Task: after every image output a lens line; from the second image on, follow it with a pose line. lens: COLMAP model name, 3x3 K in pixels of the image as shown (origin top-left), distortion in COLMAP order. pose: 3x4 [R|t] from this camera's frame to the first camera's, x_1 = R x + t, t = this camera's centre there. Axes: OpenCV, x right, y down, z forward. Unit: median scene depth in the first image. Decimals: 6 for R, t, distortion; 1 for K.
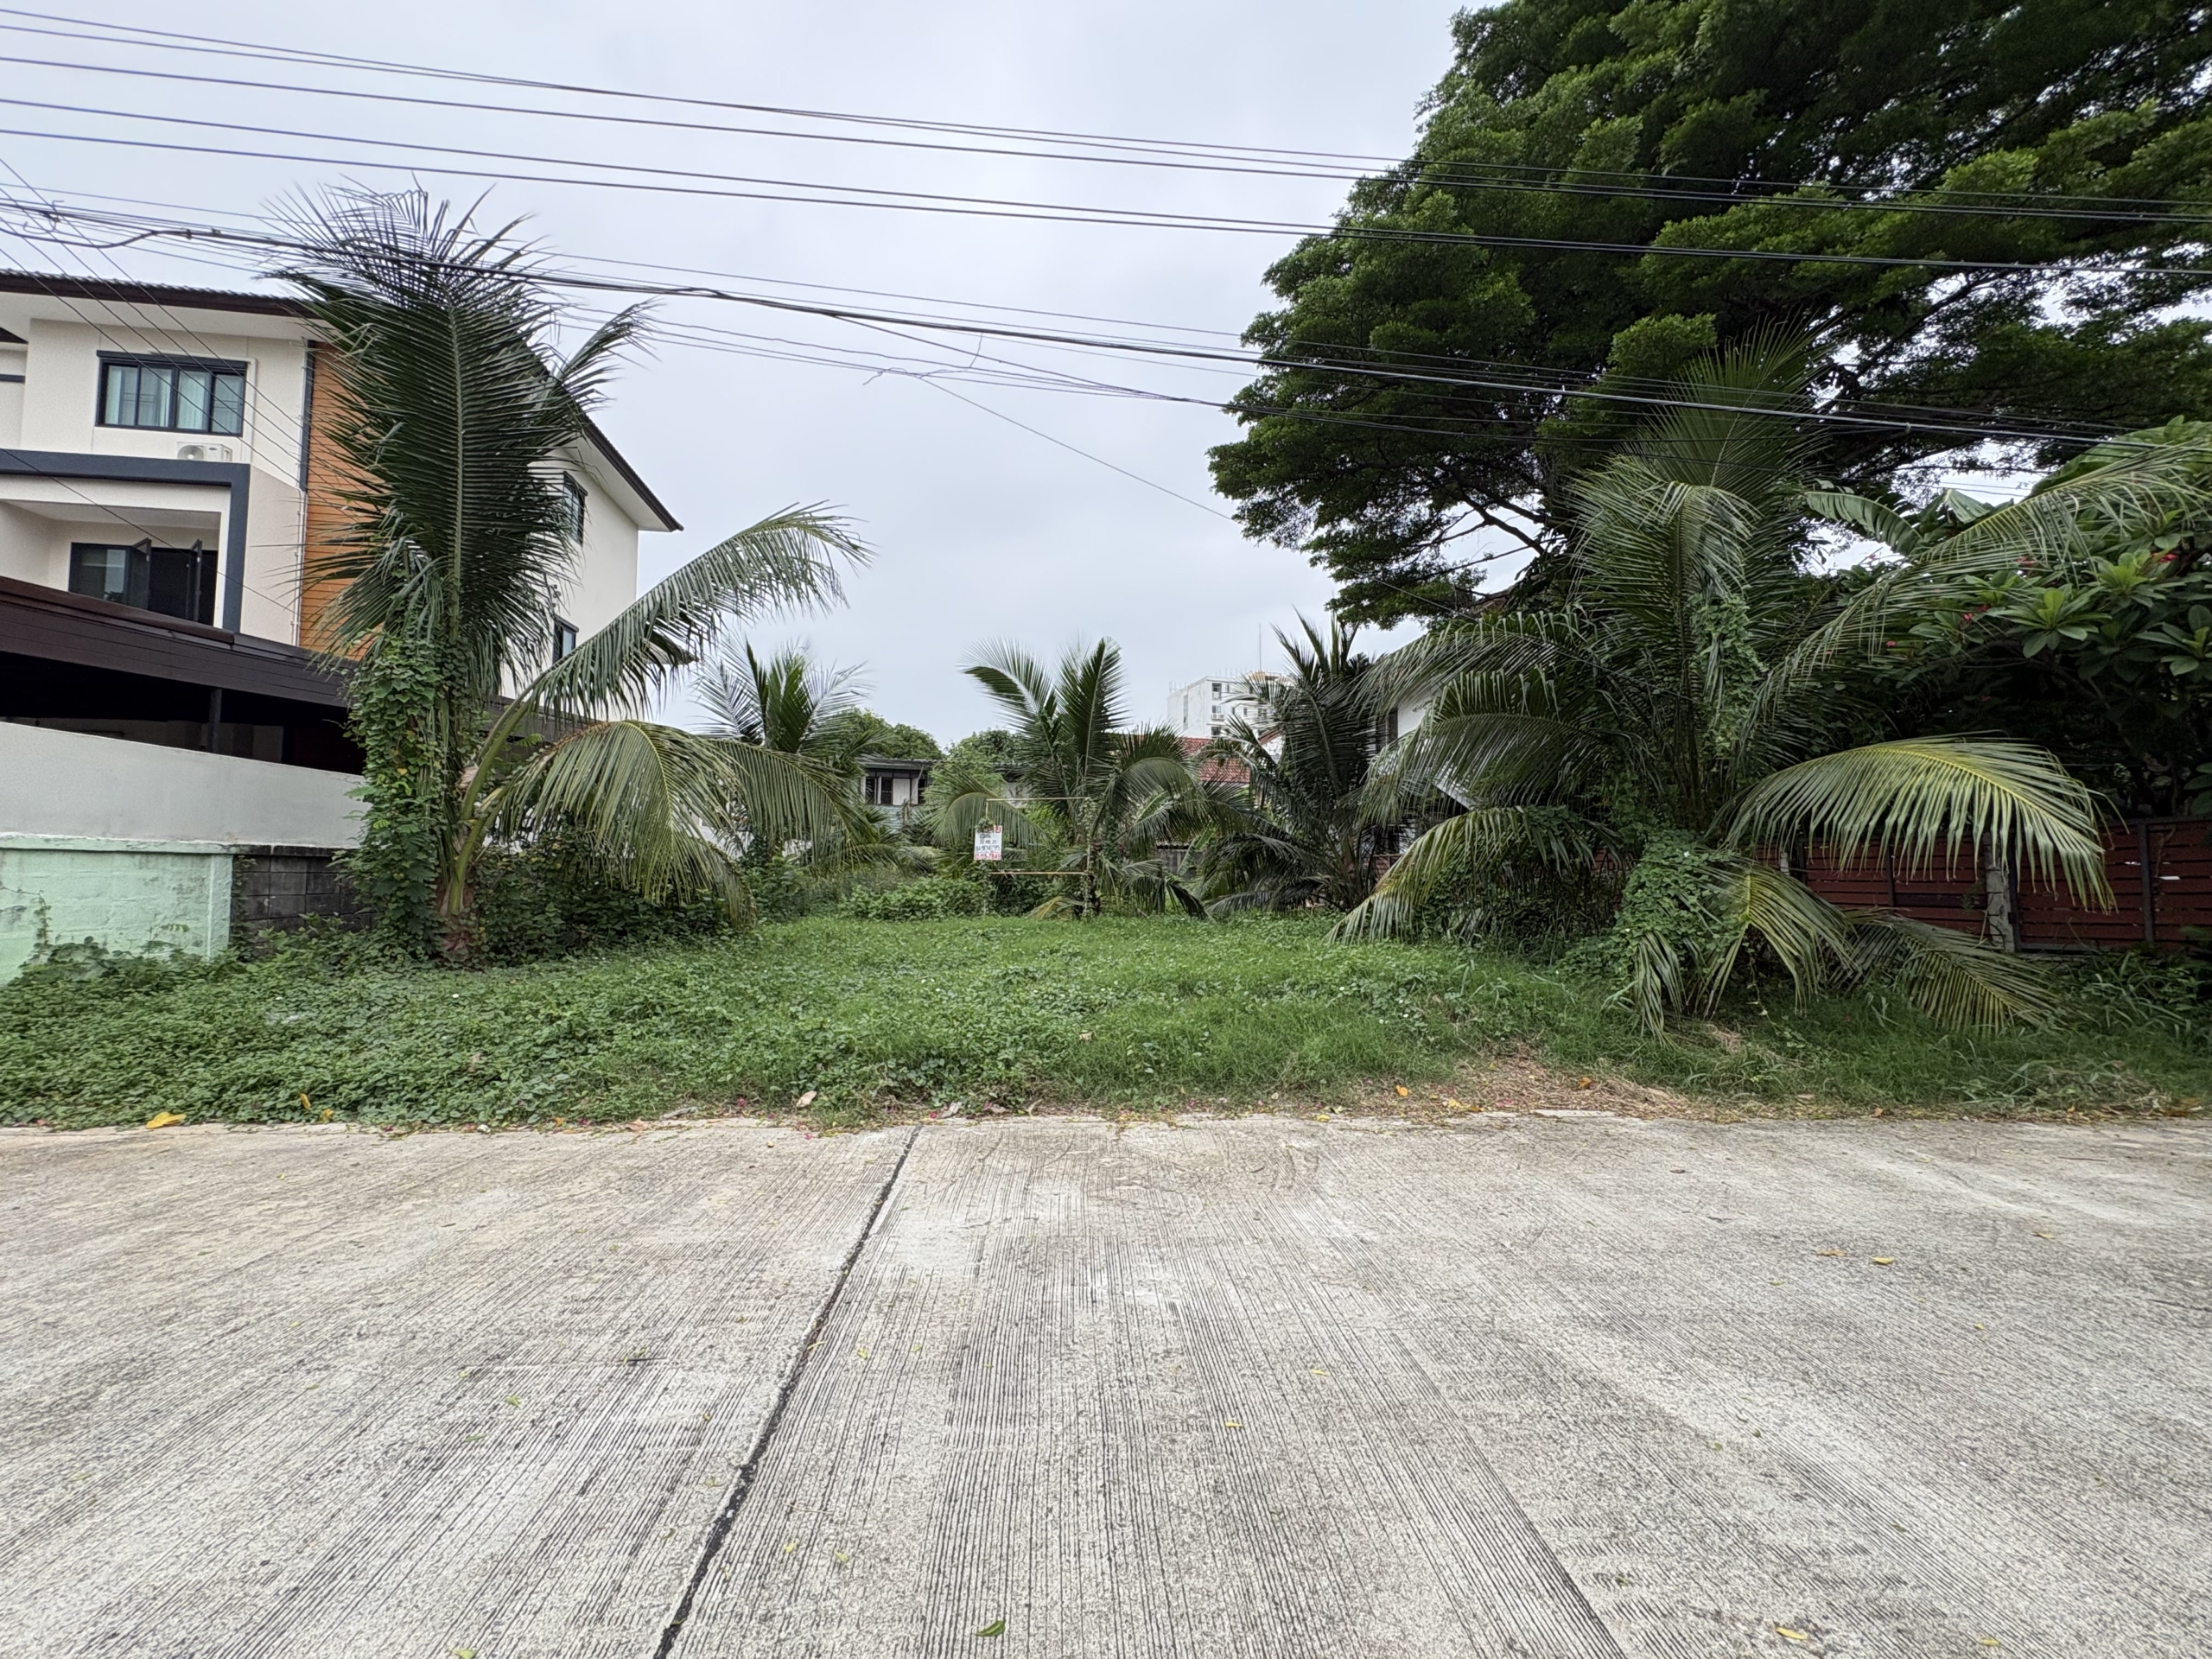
lens RADIAL K [[885.2, 0, 1107.2], [0, 885.2, 825.9], [0, 0, 1]] dist [0.001973, 0.000059]
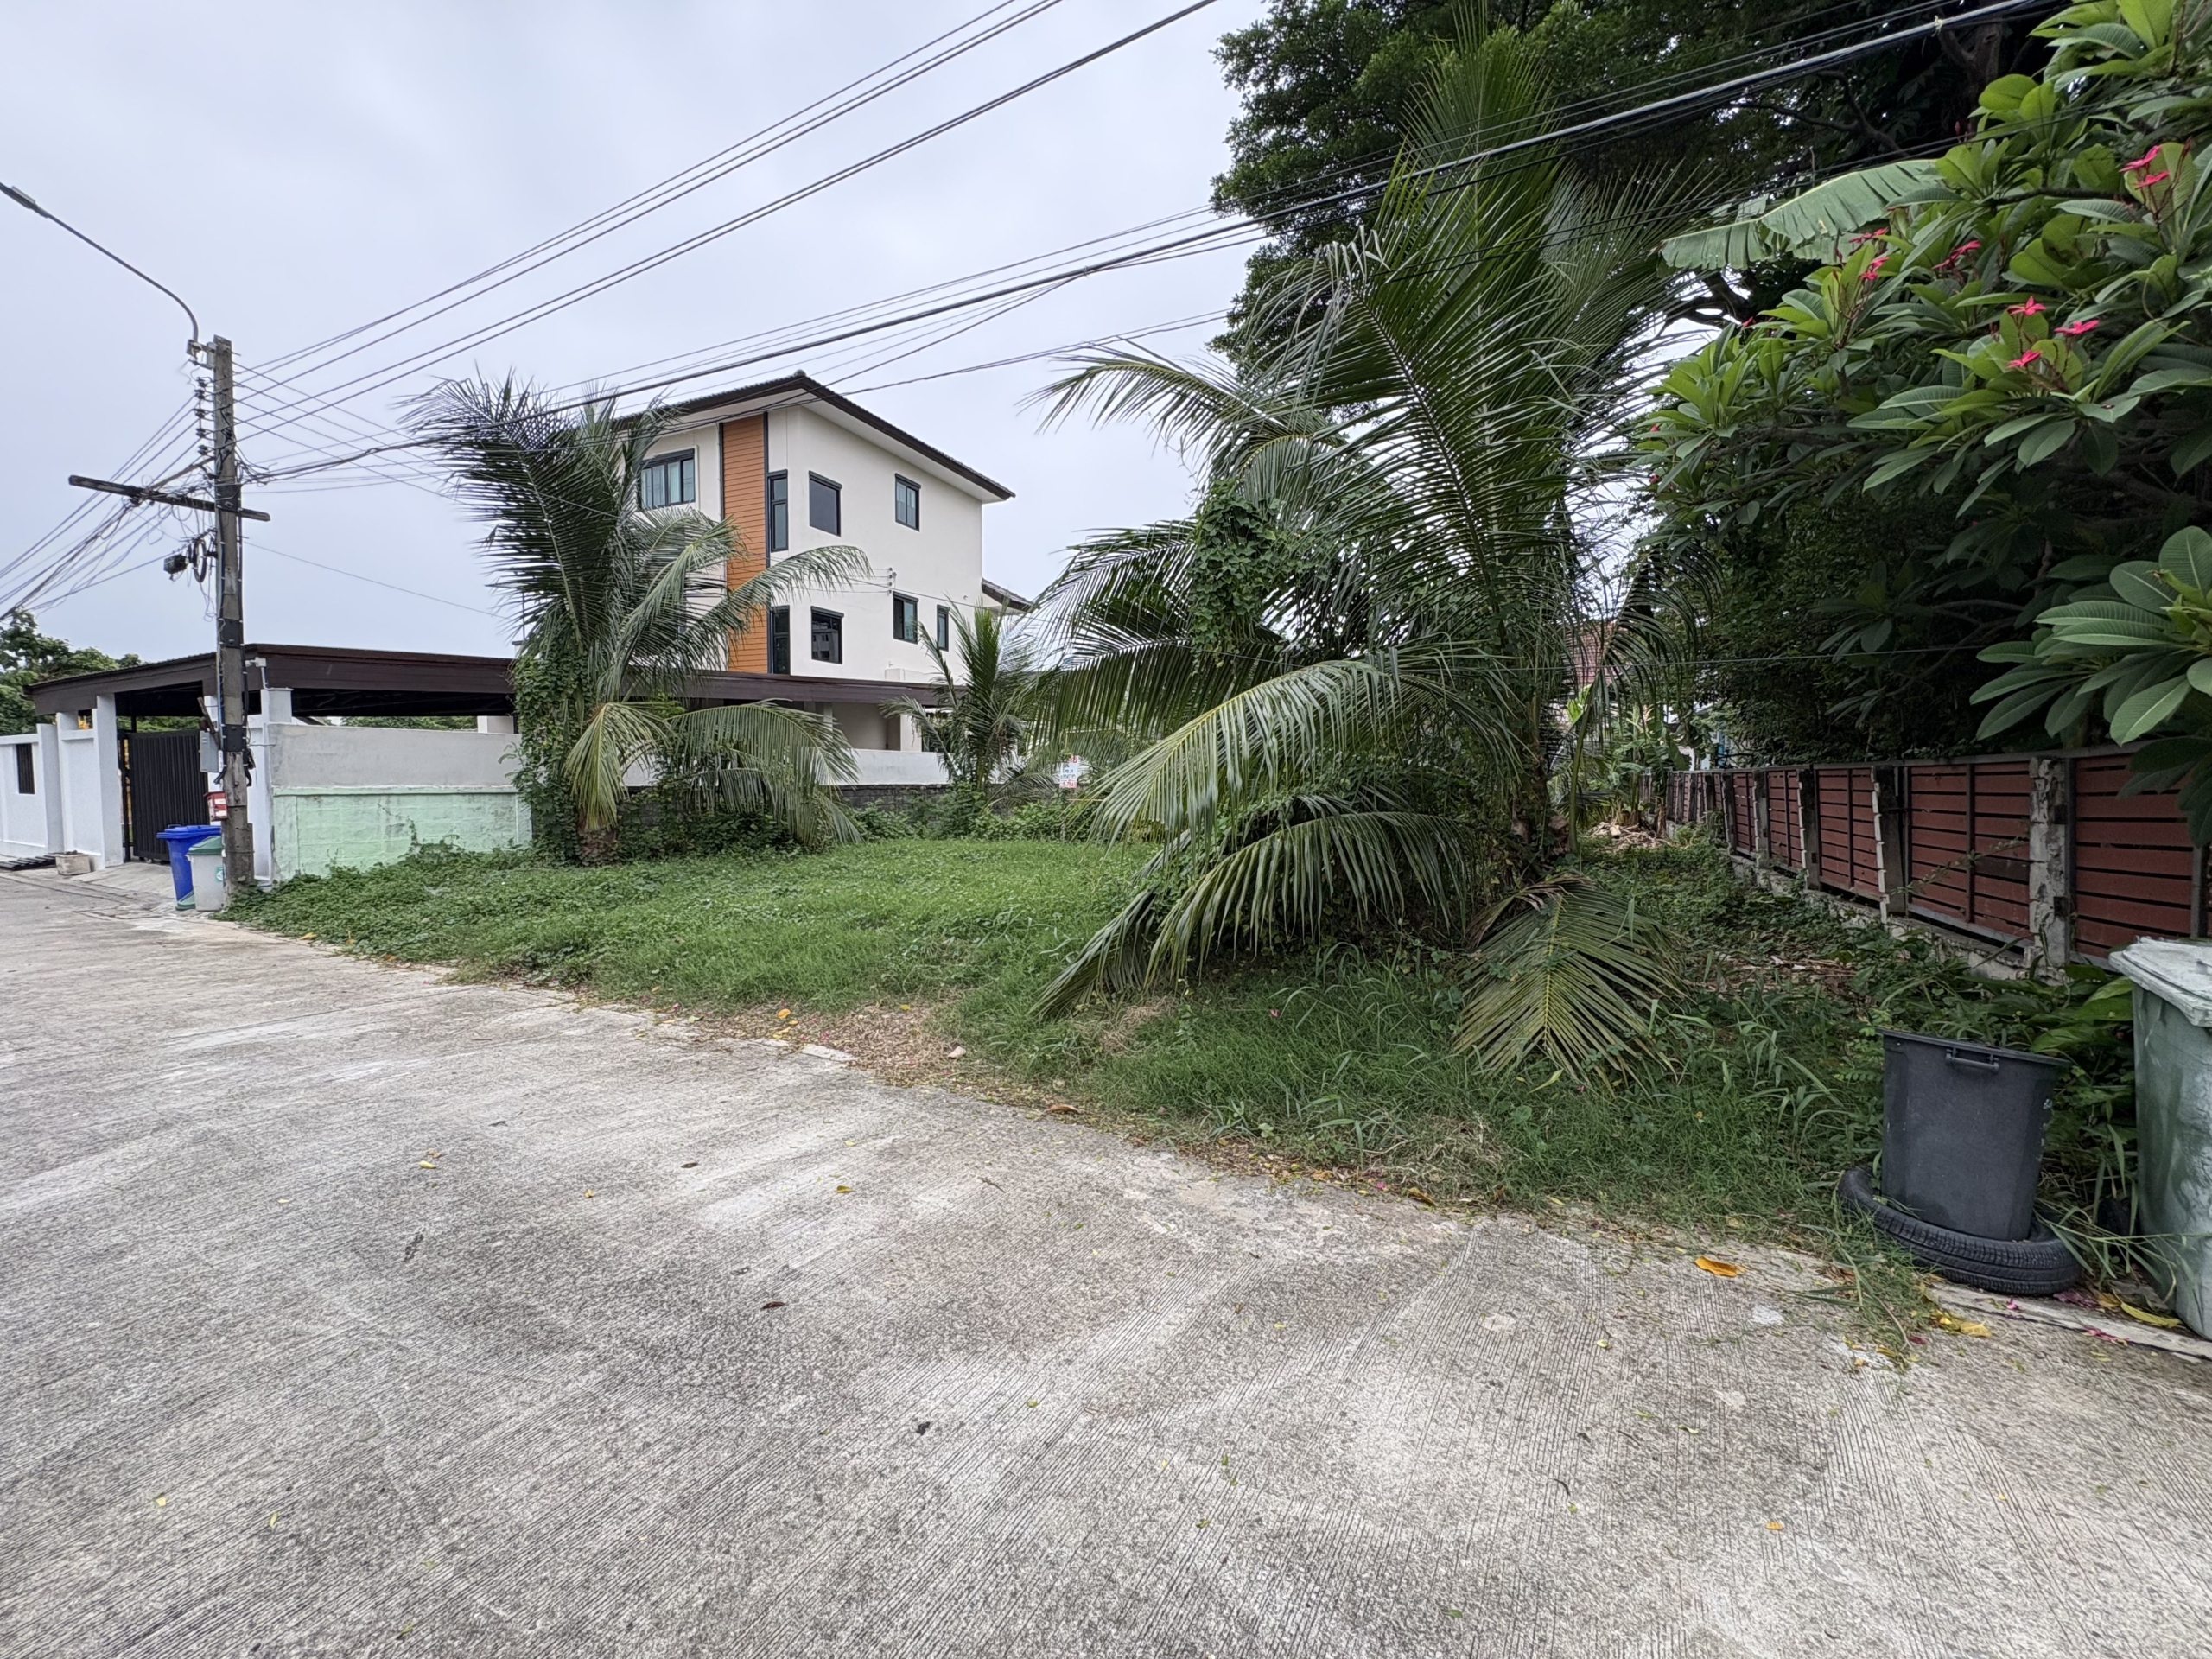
lens RADIAL K [[885.2, 0, 1105.1], [0, 885.2, 825.9], [0, 0, 1]] dist [0.001973, 0.000059]
pose [[0.832293, 0.022645, -0.553873, 1.074959], [0.034288, 0.995149, 0.092211, -0.028321], [0.553275, -0.095738, 0.827479, 0.251137]]
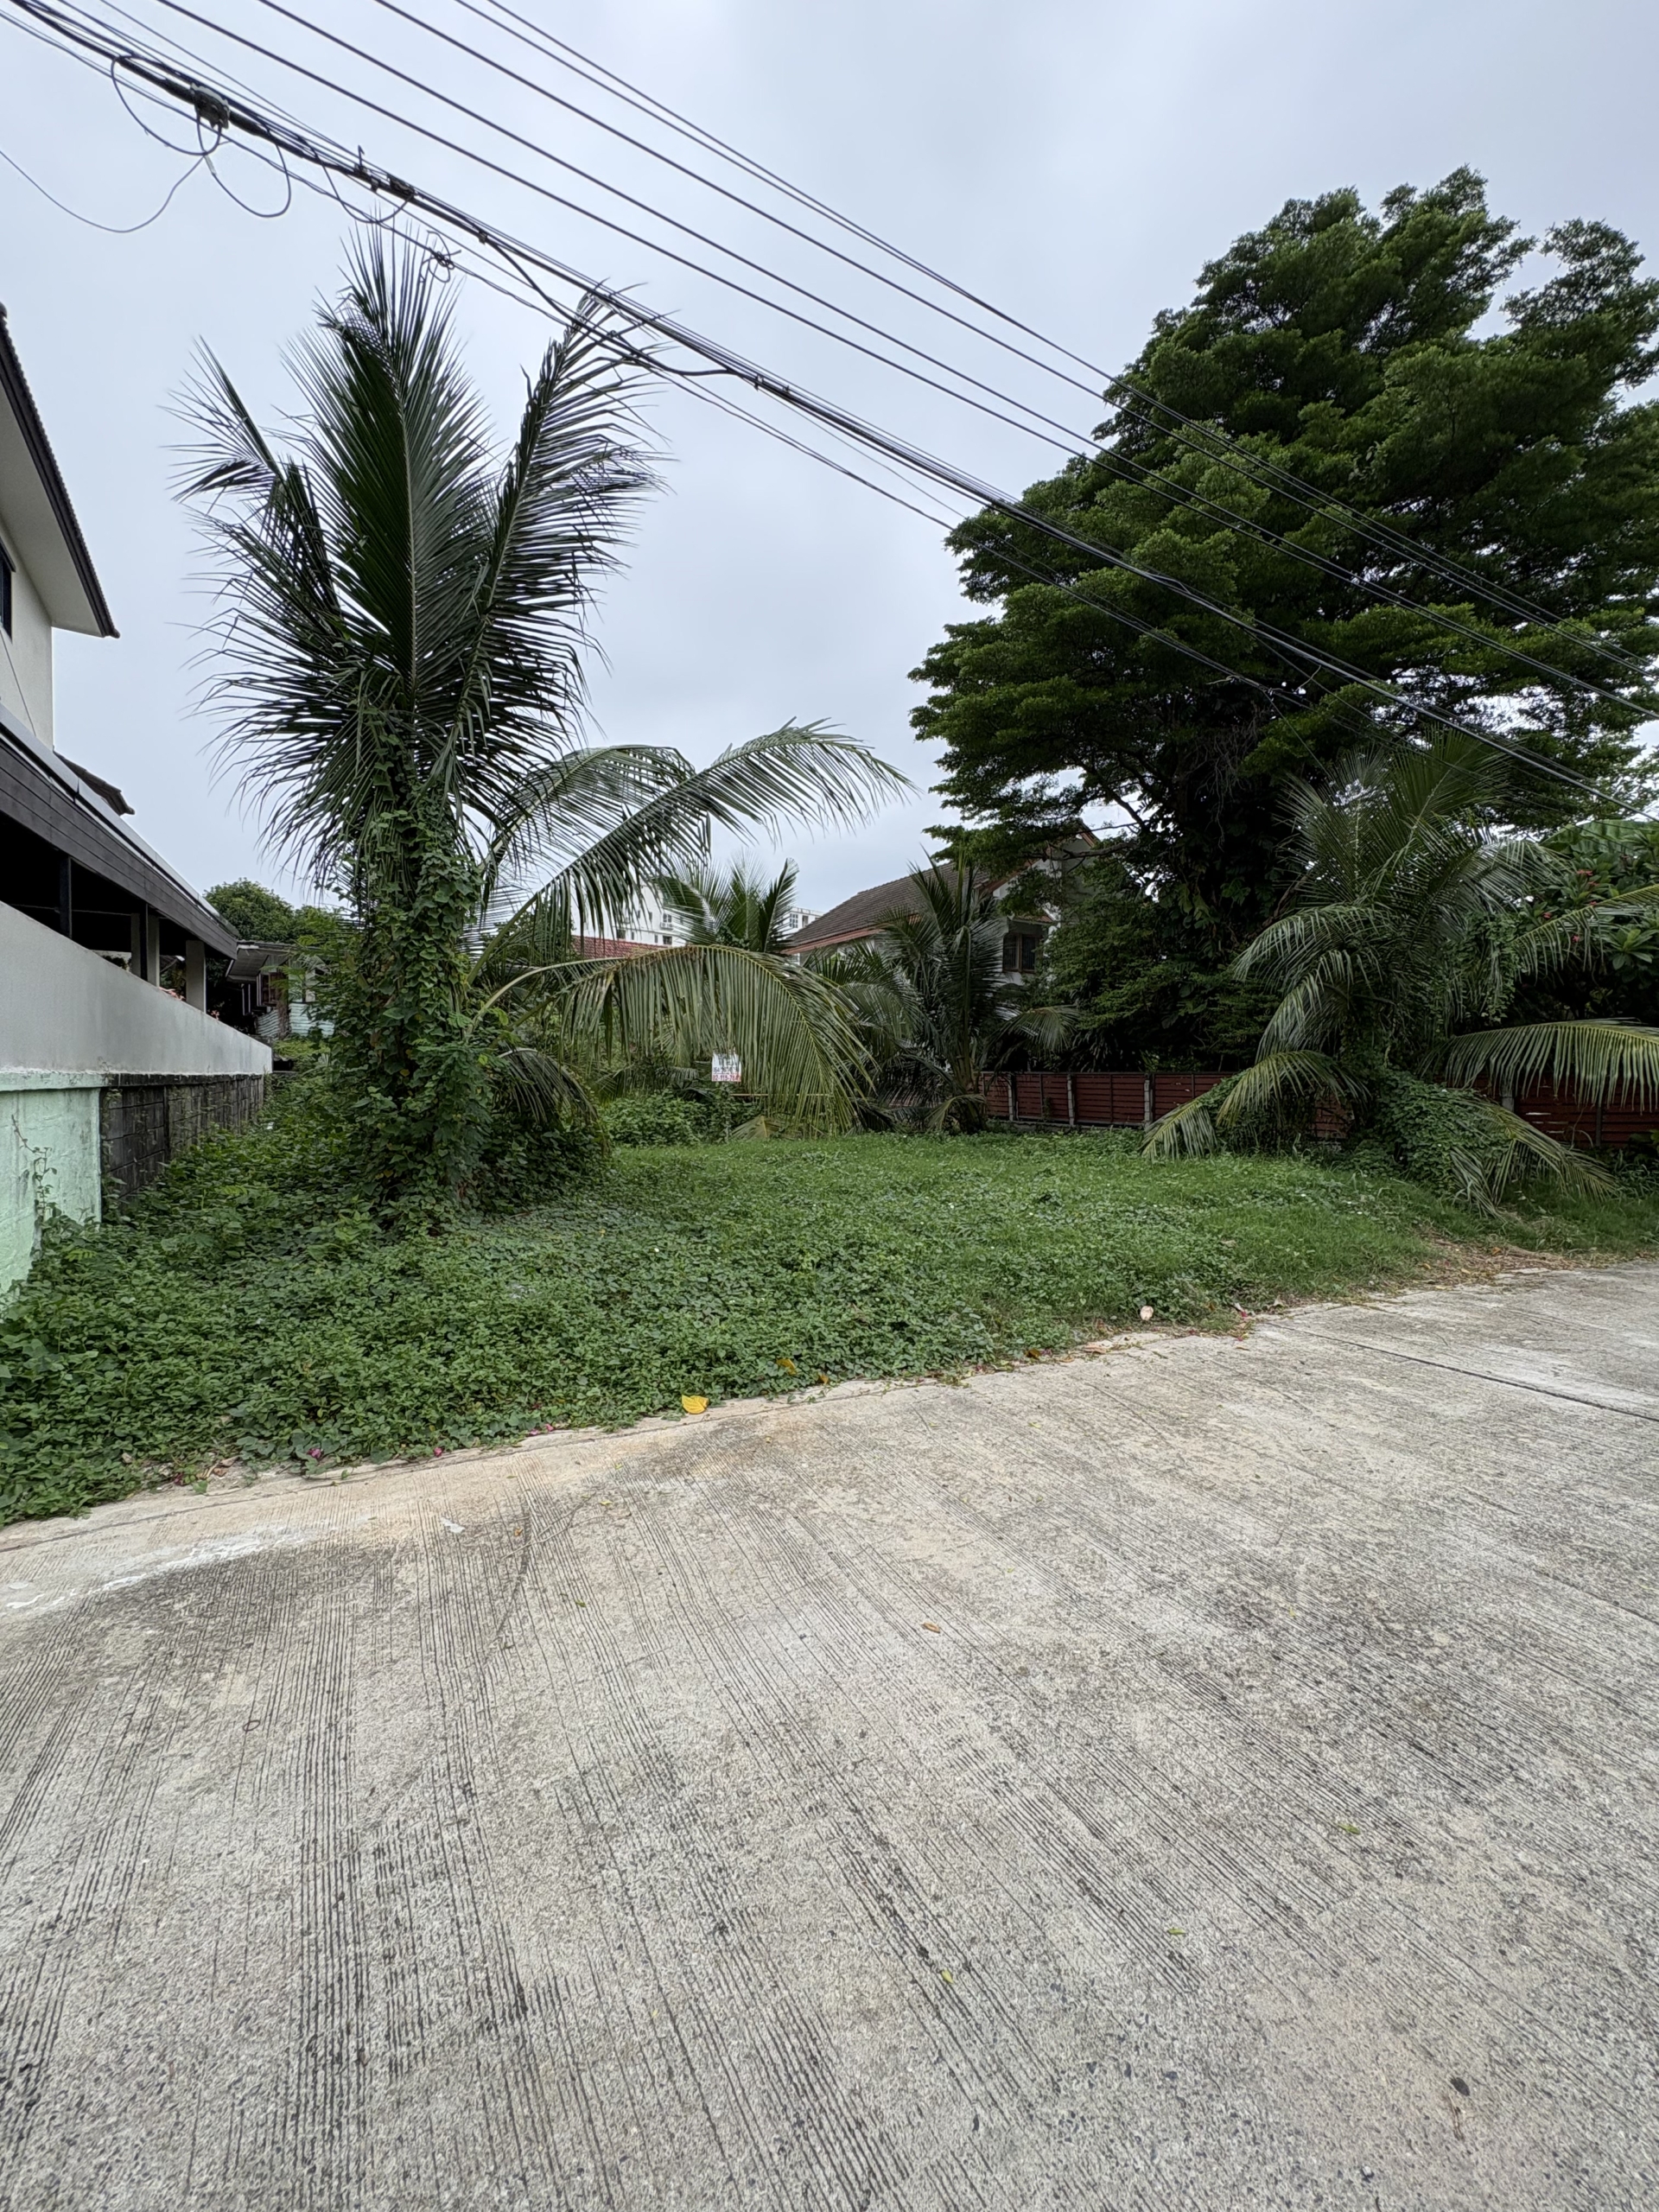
lens RADIAL K [[885.2, 0, 834.7], [0, 885.2, 1105.9], [0, 0, 1]] dist [0.001973, 0.000059]
pose [[0.914063, -0.007488, 0.405503, -0.901016], [-0.026621, 0.996566, 0.078411, -0.033290], [-0.404698, -0.082468, 0.910724, 0.097800]]
